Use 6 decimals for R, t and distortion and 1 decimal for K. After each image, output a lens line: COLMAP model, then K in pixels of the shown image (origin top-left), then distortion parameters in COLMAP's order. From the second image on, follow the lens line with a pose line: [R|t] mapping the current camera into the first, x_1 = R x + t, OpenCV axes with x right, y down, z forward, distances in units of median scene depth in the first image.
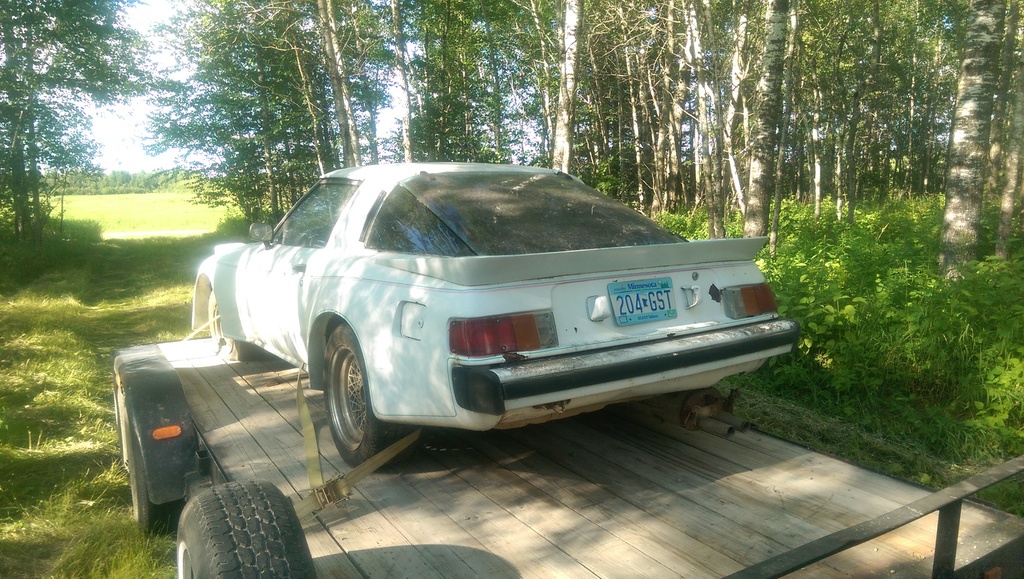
lens RADIAL K [[726.5, 0, 512.0], [0, 726.5, 289.5], [0, 0, 1]] dist [0.092831, -0.142139]
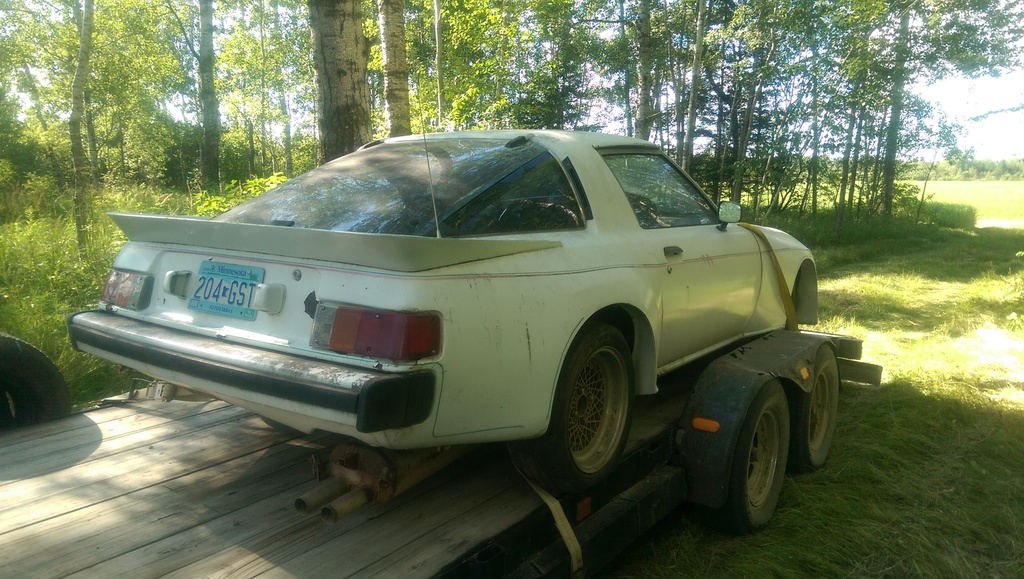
lens RADIAL K [[726.5, 0, 512.0], [0, 726.5, 289.5], [0, 0, 1]] dist [0.092831, -0.142139]
pose [[0.370557, 0.157985, -0.915275, 1.066874], [-0.140735, 0.983600, 0.112801, -0.124253], [0.918086, 0.087012, 0.386714, 0.978257]]
